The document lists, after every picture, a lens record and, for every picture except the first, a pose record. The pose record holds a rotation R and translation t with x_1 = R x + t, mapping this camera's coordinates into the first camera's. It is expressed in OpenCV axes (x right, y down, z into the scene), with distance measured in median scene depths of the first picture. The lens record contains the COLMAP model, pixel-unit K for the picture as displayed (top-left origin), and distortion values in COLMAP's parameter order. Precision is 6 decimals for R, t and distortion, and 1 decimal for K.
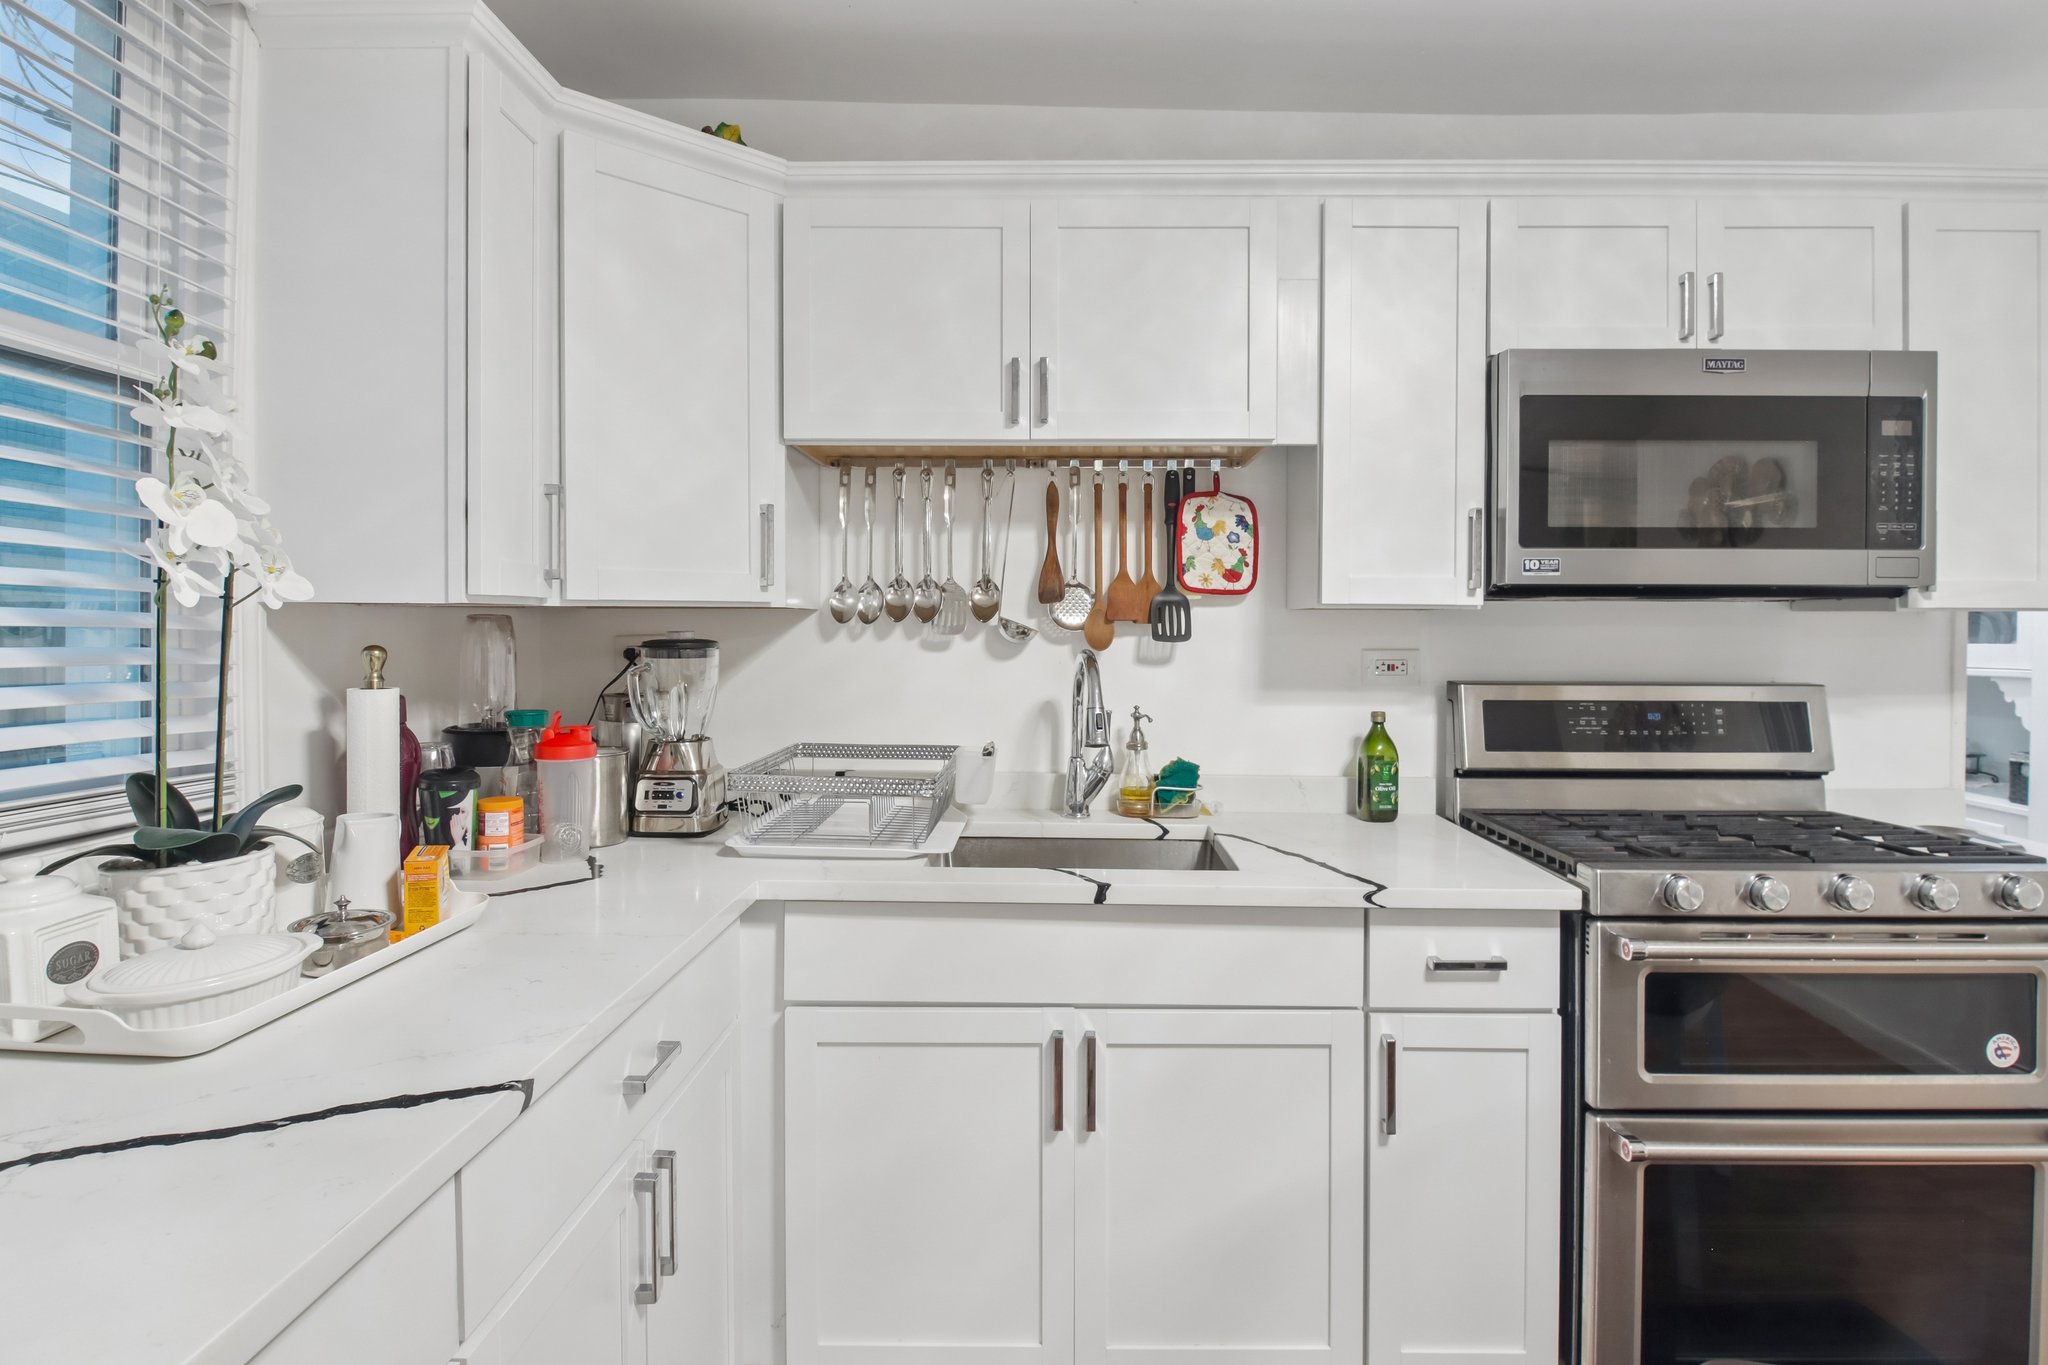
lens RADIAL K [[1068.2, 0, 1053.8], [0, 1068.2, 640.9], [0, 0, 1]] dist [-0.003959, -0.002110]
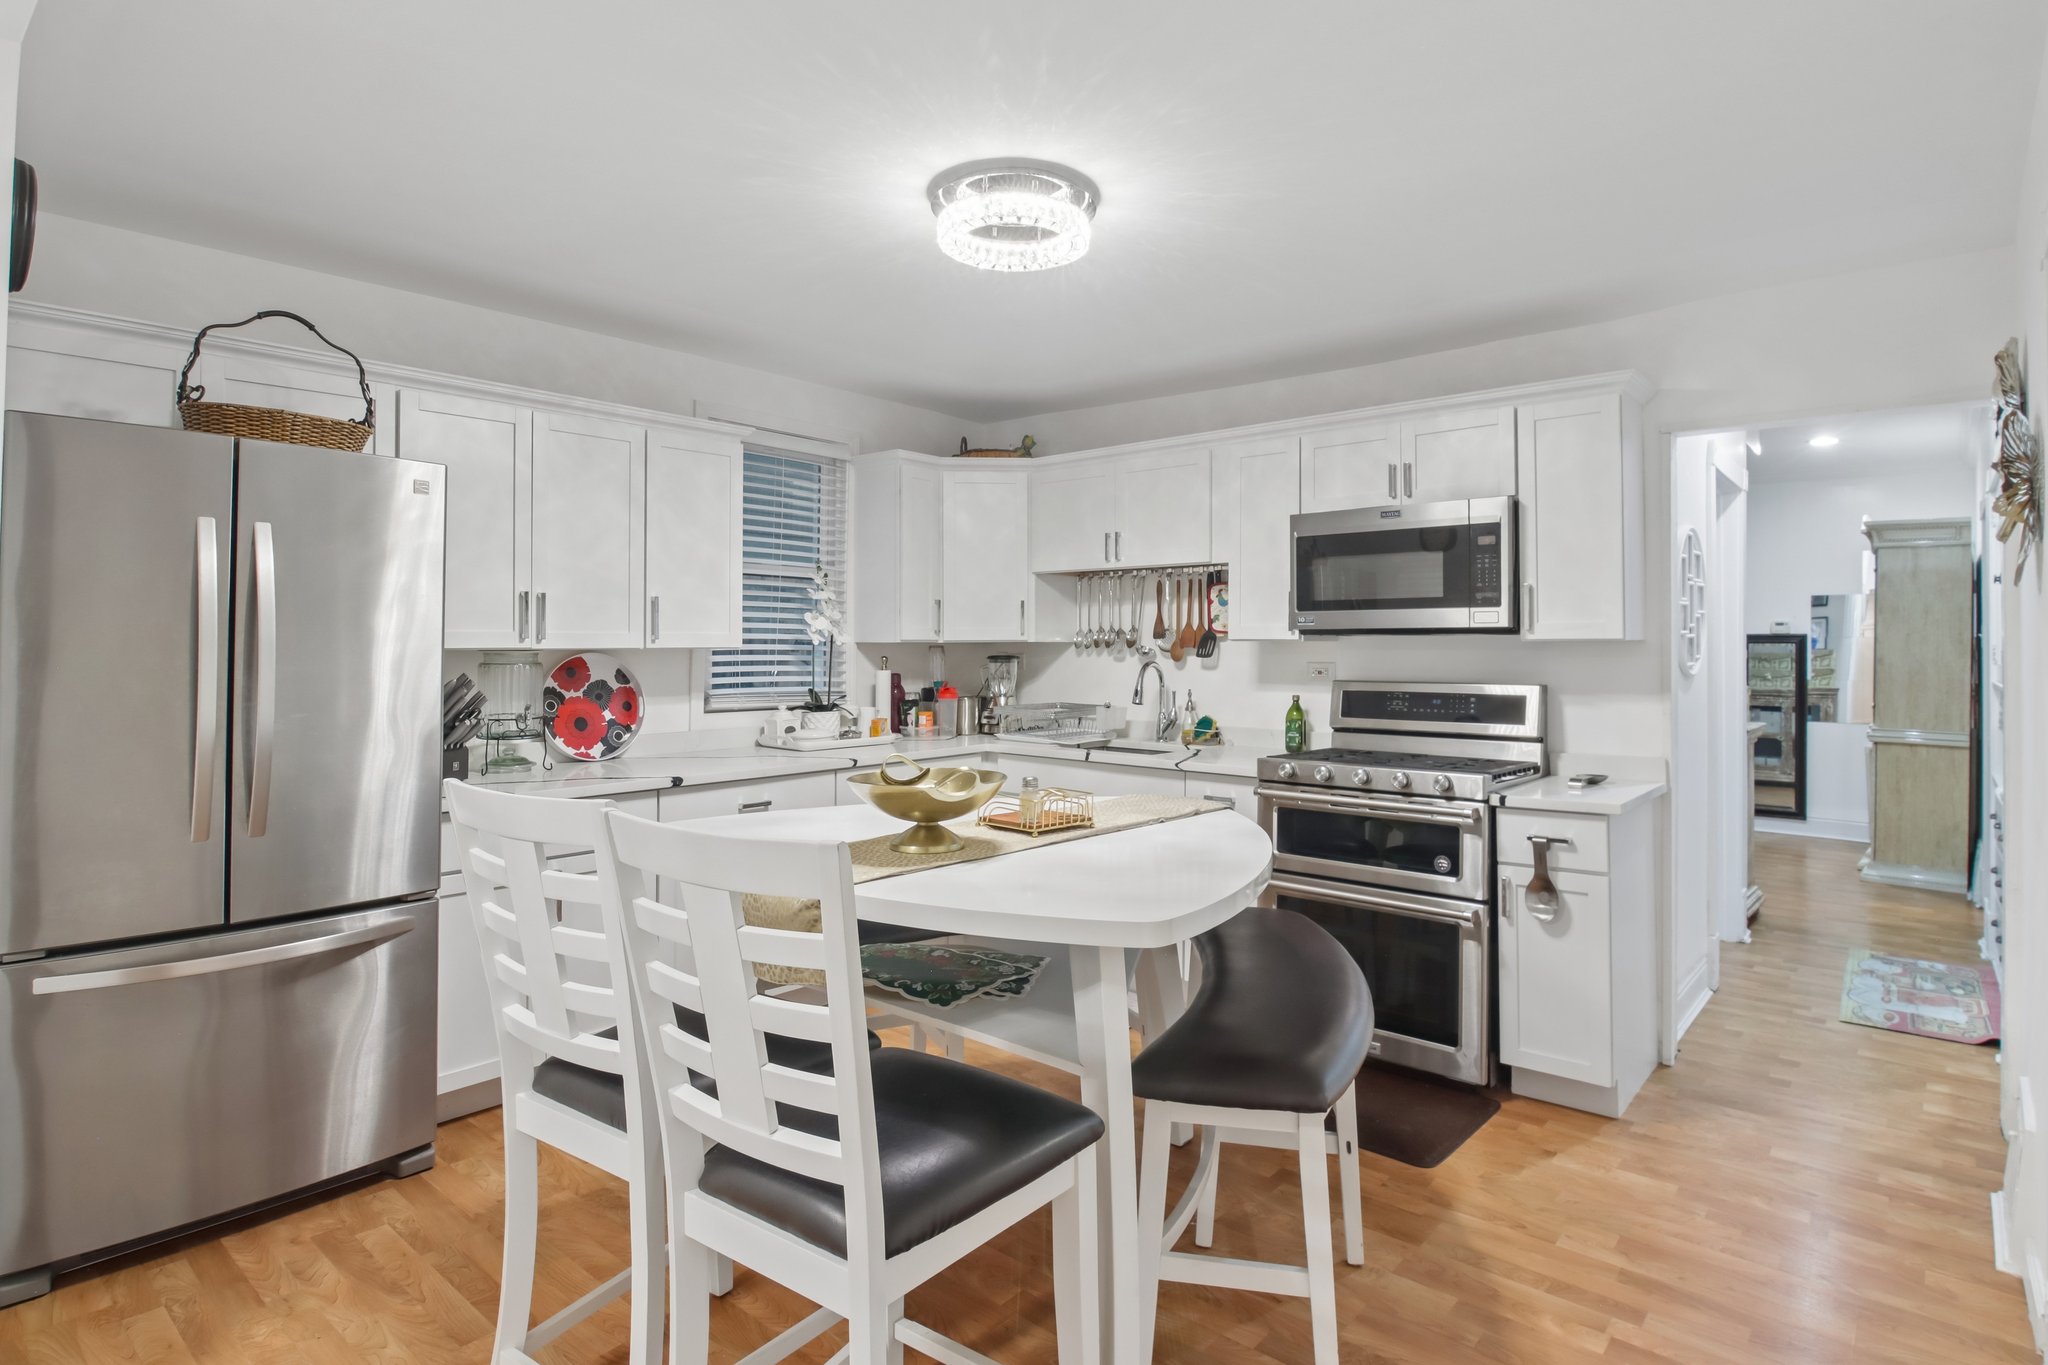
lens RADIAL K [[1068.2, 0, 1053.8], [0, 1068.2, 640.9], [0, 0, 1]] dist [-0.003959, -0.002110]
pose [[0.773628, -0.005966, -0.633612, 1.252098], [-0.009322, 0.999740, -0.020795, 0.014397], [0.633572, 0.021994, 0.773371, -0.790062]]
